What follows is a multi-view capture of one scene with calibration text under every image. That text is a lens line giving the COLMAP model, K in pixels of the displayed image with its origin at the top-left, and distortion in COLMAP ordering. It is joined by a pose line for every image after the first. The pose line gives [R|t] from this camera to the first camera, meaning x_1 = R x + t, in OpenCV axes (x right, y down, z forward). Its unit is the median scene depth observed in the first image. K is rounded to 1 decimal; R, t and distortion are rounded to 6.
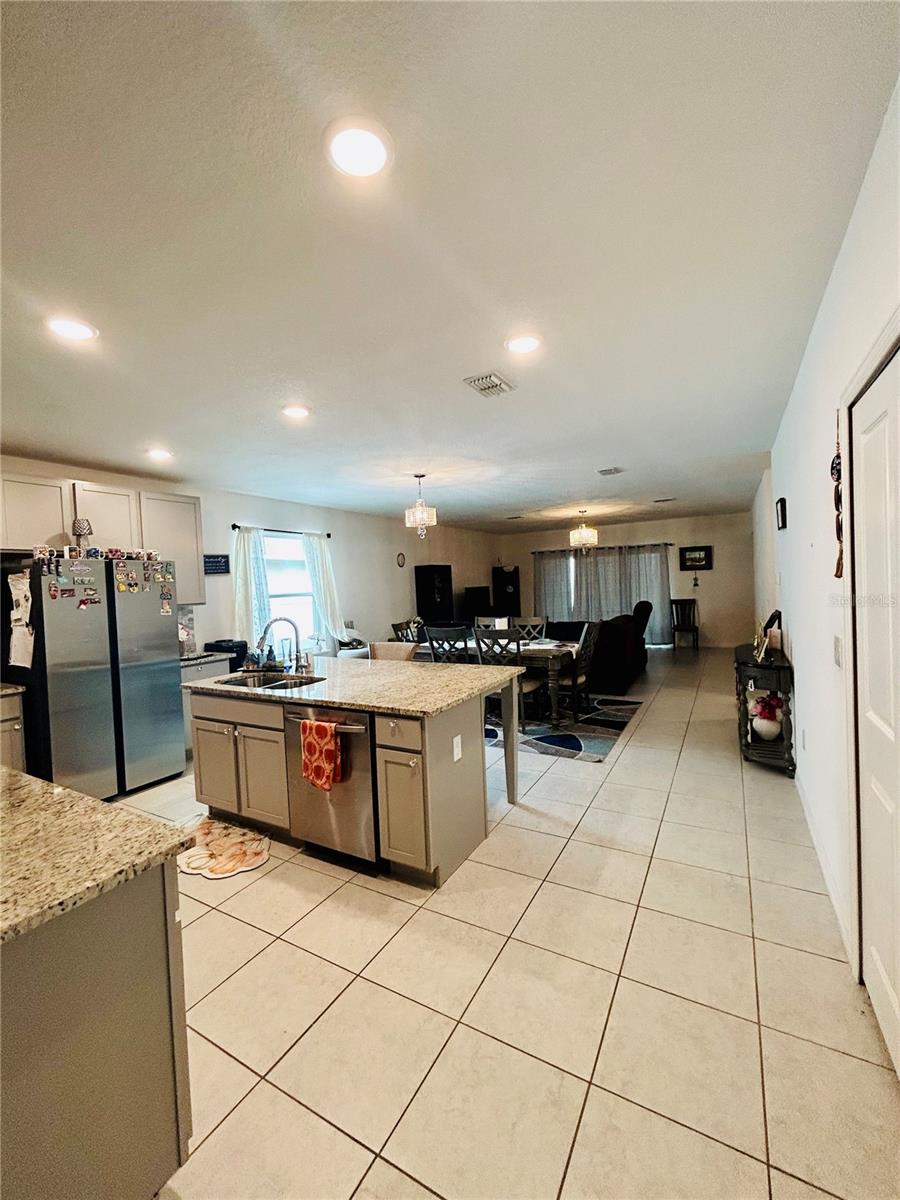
lens RADIAL K [[490.4, 0, 448.7], [0, 490.4, 597.1], [0, 0, 1]] dist [-0.001787, 0.002167]
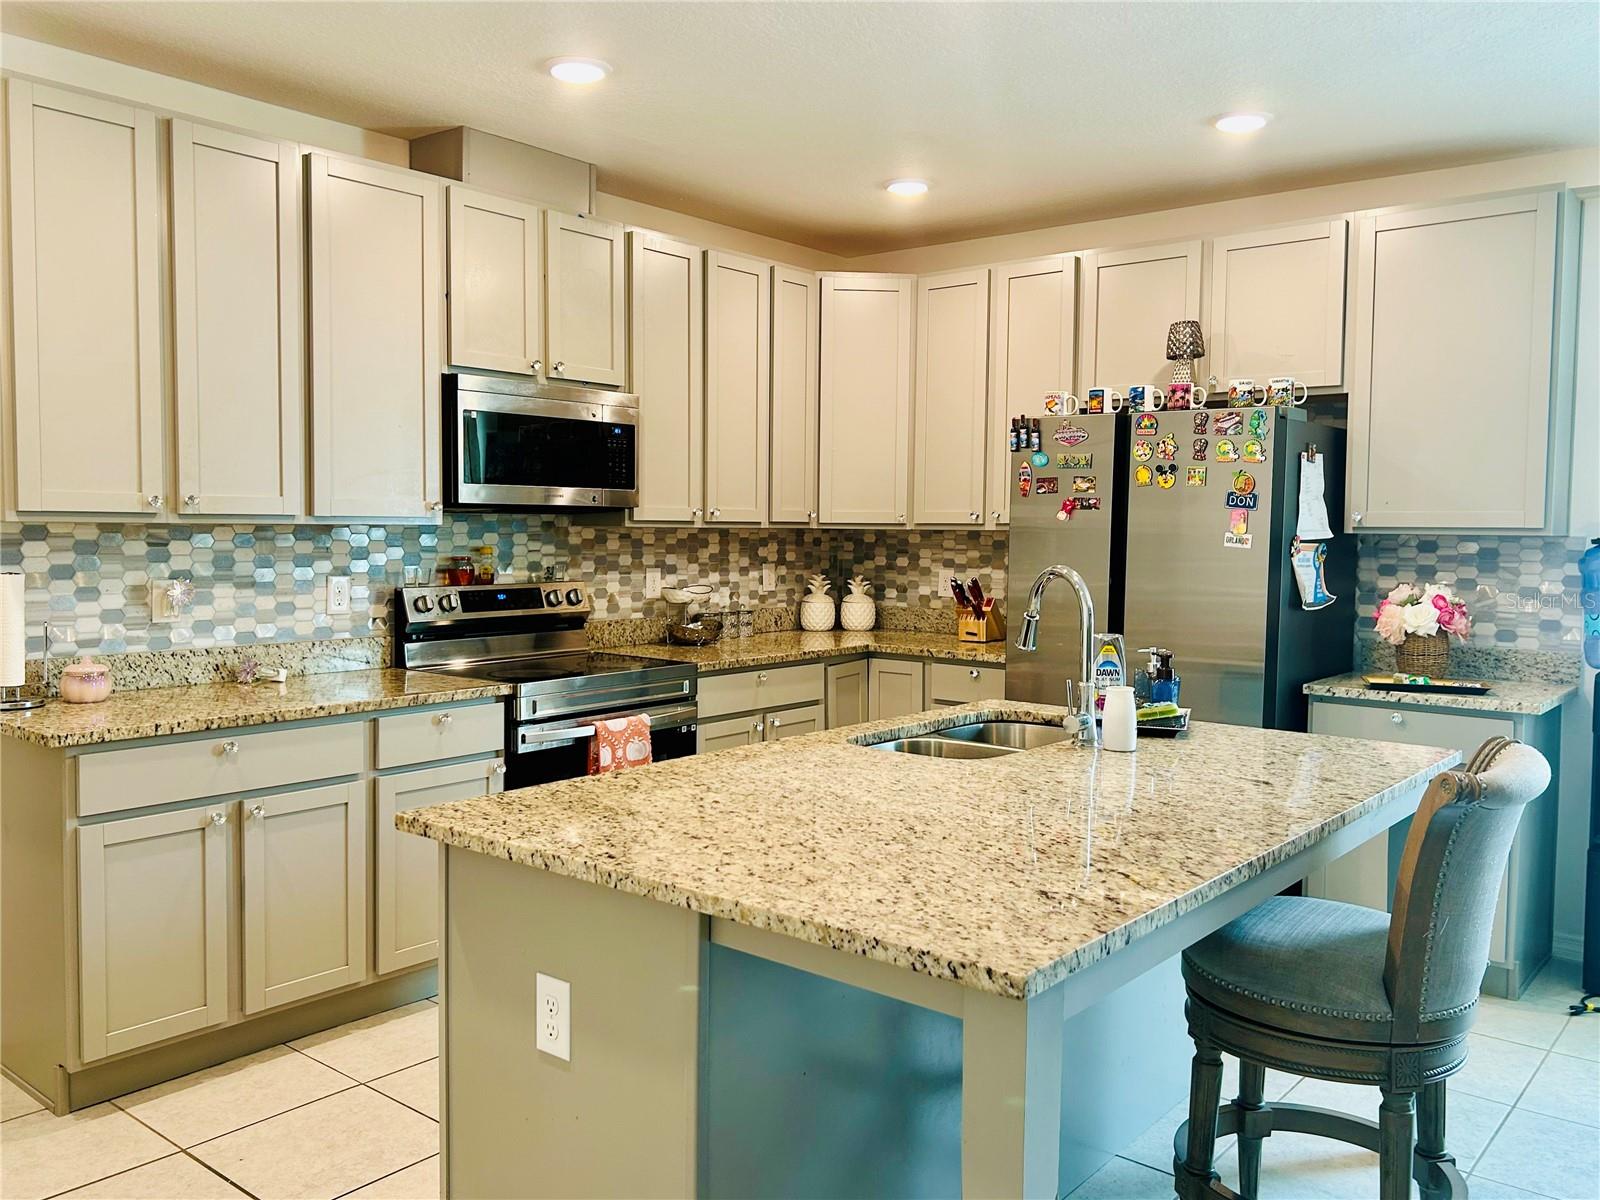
lens RADIAL K [[1297.0, 0, 800.0], [0, 1297.0, 595.6], [0, 0, 1]] dist [0.053051, -0.068891]
pose [[-0.166507, 0.097878, -0.981170, 0.566537], [-0.029600, 0.994117, 0.104192, -0.026867], [0.985596, 0.046392, -0.162630, 0.957476]]
